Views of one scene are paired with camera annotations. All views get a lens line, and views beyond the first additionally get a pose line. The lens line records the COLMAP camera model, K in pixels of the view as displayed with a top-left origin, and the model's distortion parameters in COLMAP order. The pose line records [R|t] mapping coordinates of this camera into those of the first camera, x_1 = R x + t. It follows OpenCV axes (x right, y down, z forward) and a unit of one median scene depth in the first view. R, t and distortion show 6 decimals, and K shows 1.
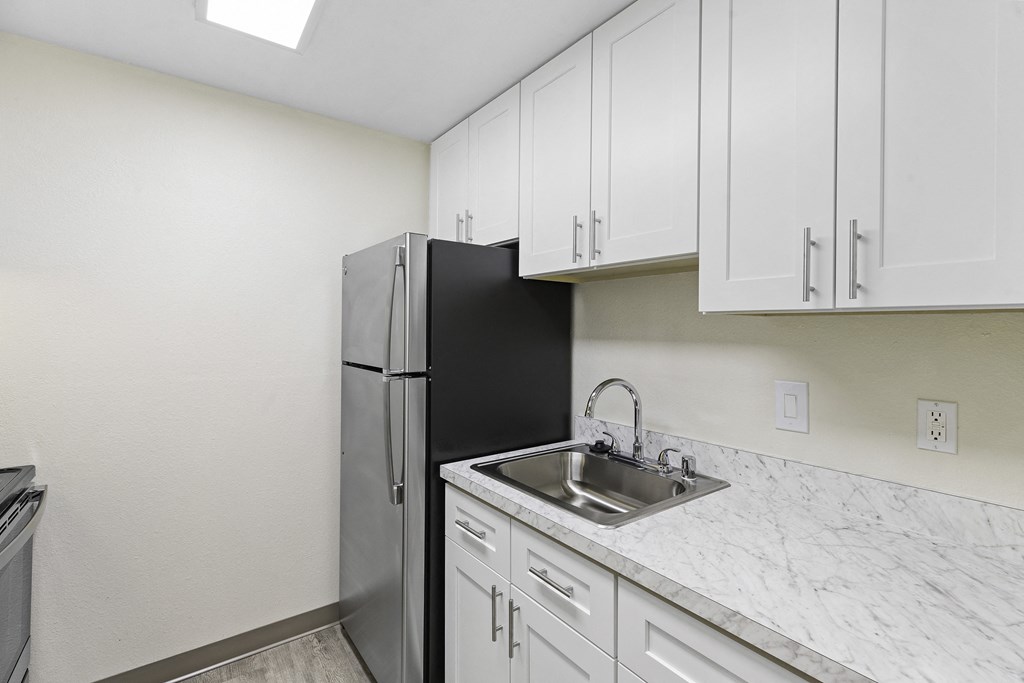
lens RADIAL K [[464.8, 0, 524.5], [0, 464.8, 322.8], [0, 0, 1]] dist [0.002358, 0.000104]
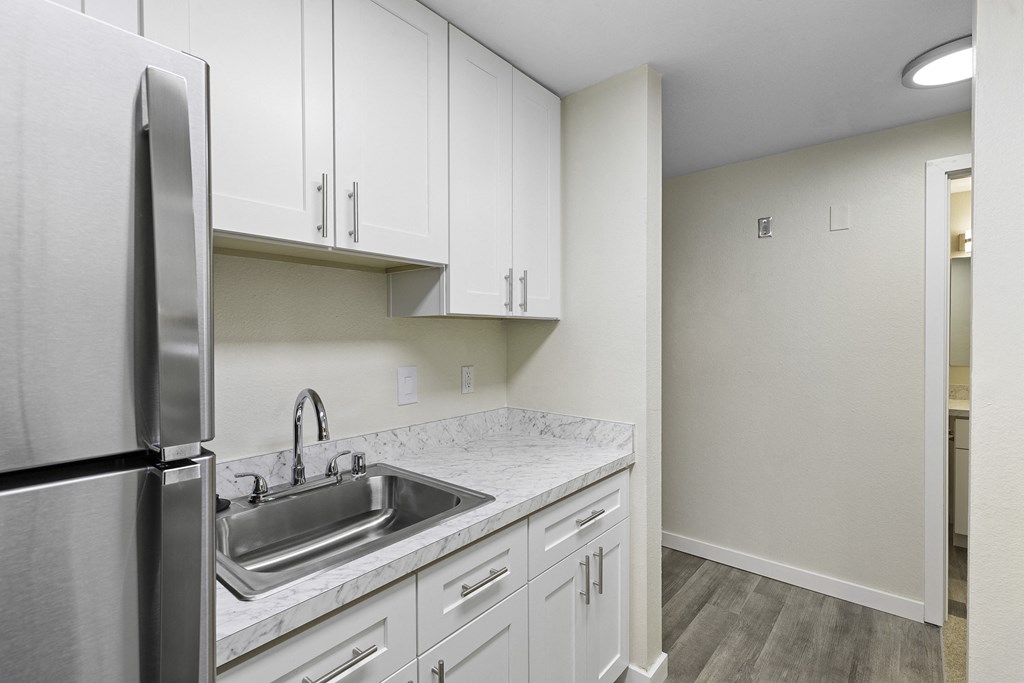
lens RADIAL K [[464.8, 0, 508.1], [0, 464.8, 337.0], [0, 0, 1]] dist [0.002358, 0.000104]
pose [[-0.204893, -0.013907, 0.978686, -0.891261], [-0.010938, 0.999869, 0.011918, 0.024205], [-0.978723, -0.008262, -0.205018, 1.129511]]
